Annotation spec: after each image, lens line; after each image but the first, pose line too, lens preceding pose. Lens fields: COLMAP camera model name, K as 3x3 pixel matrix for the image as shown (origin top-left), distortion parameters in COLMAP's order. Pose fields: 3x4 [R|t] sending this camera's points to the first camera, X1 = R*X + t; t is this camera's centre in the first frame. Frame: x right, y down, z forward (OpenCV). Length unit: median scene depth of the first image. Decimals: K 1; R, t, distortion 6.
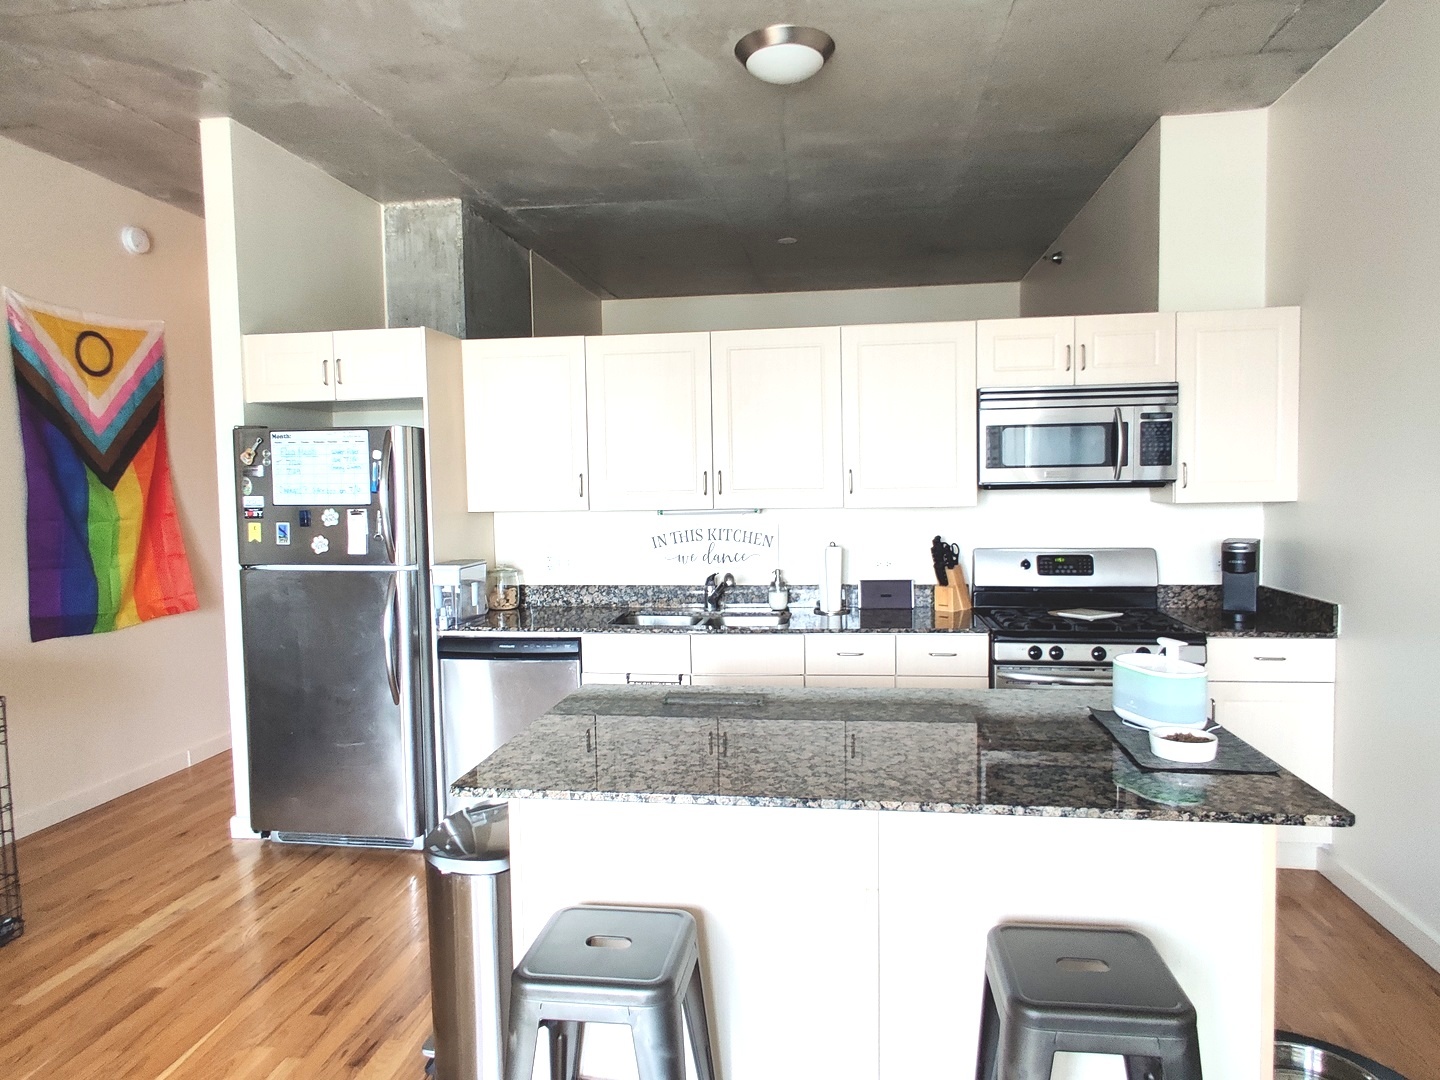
lens RADIAL K [[918.8, 0, 722.6], [0, 918.8, 535.3], [0, 0, 1]] dist [-0.001197, 0.010821]
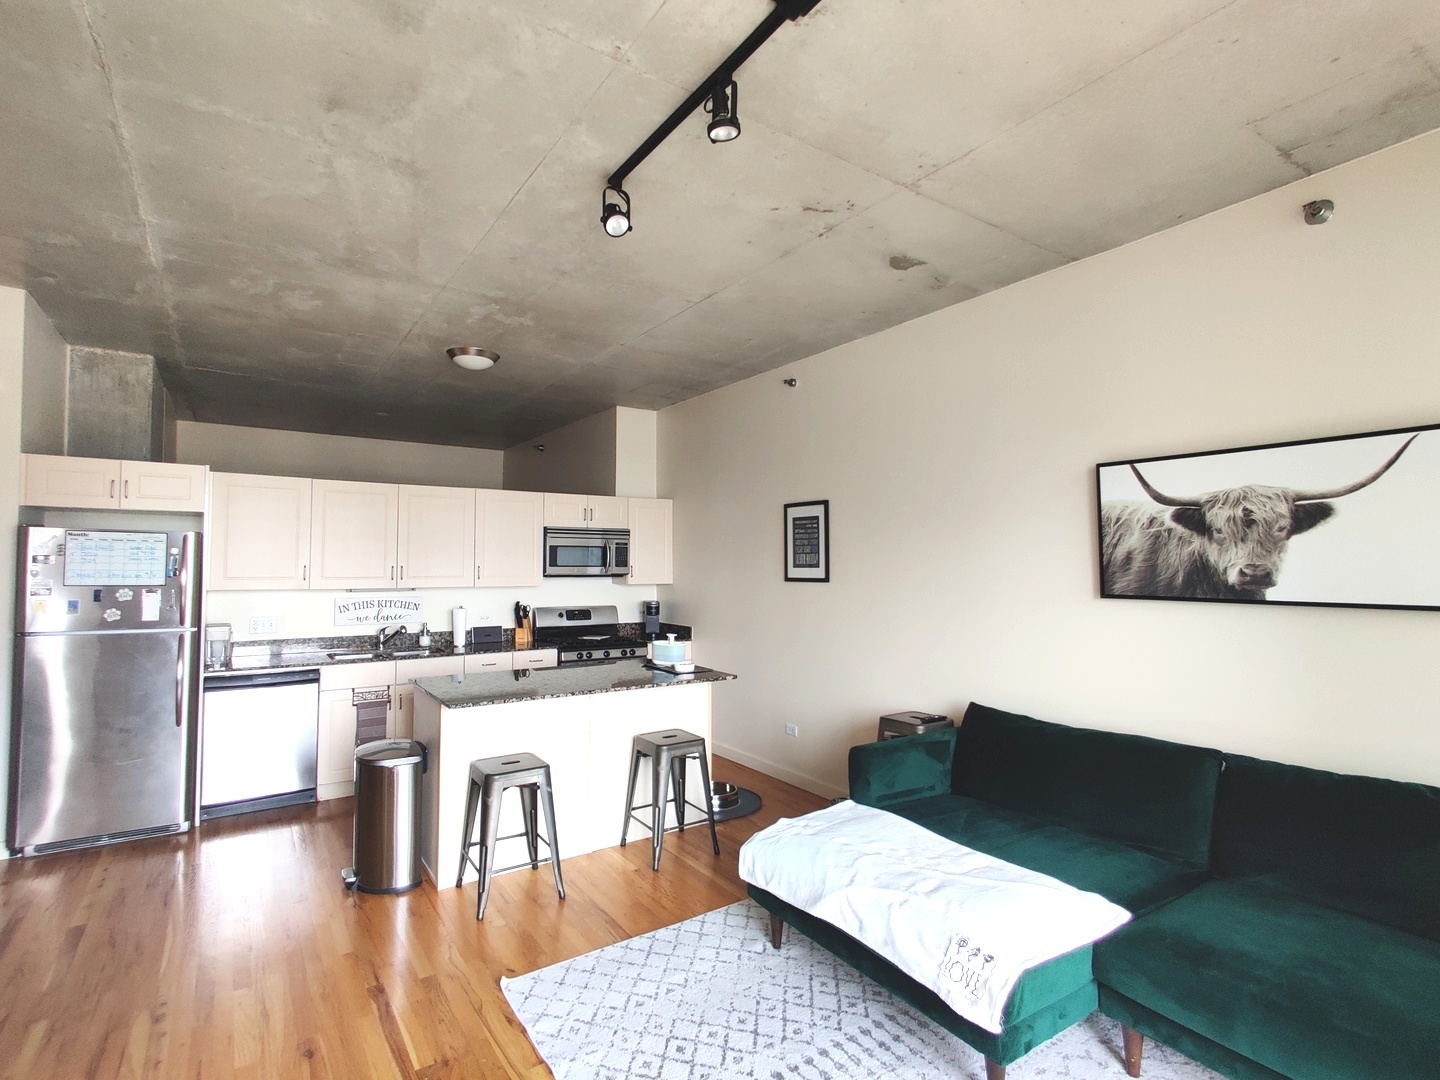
lens RADIAL K [[716.7, 0, 721.2], [0, 716.7, 546.1], [0, 0, 1]] dist [0.004690, 0.001670]
pose [[0.736969, 0.036252, 0.674954, -0.489830], [0.022691, 0.996671, -0.078308, 0.012549], [-0.675545, 0.073026, 0.733693, -0.398211]]
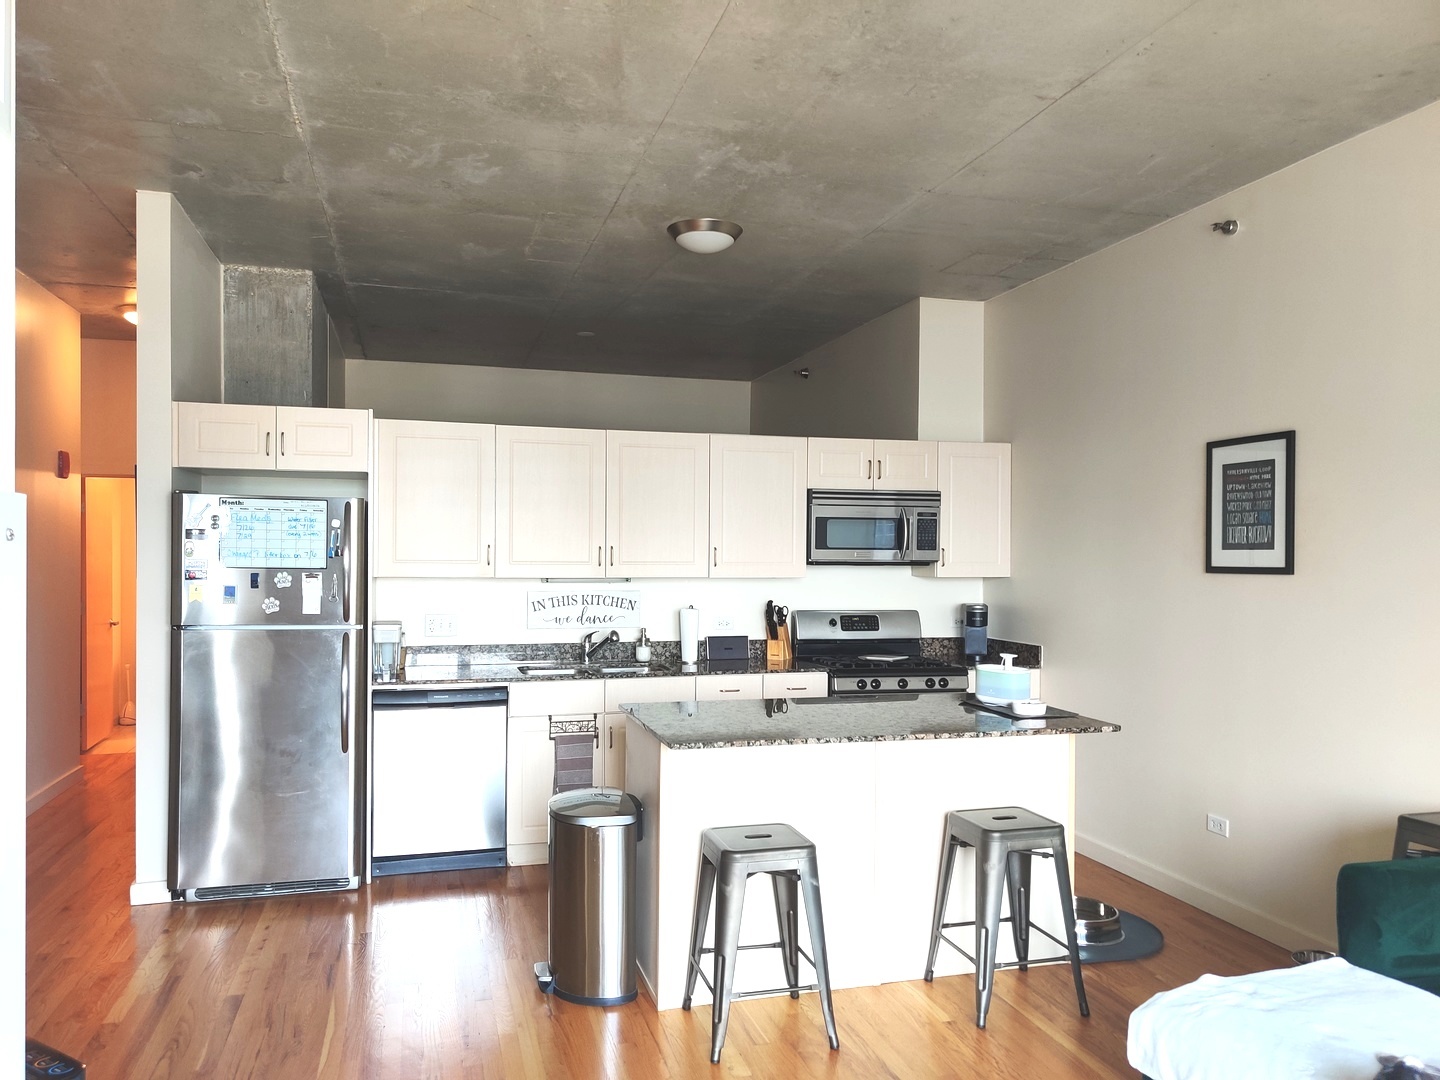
lens RADIAL K [[1076.8, 0, 726.0], [0, 1076.8, 569.5], [0, 0, 1]] dist [0.032261, 0.000455]
pose [[0.912794, 0.016546, 0.408084, -0.462437], [0.001315, 0.999055, -0.043450, 0.023649], [-0.408418, 0.040198, 0.911910, -0.358609]]
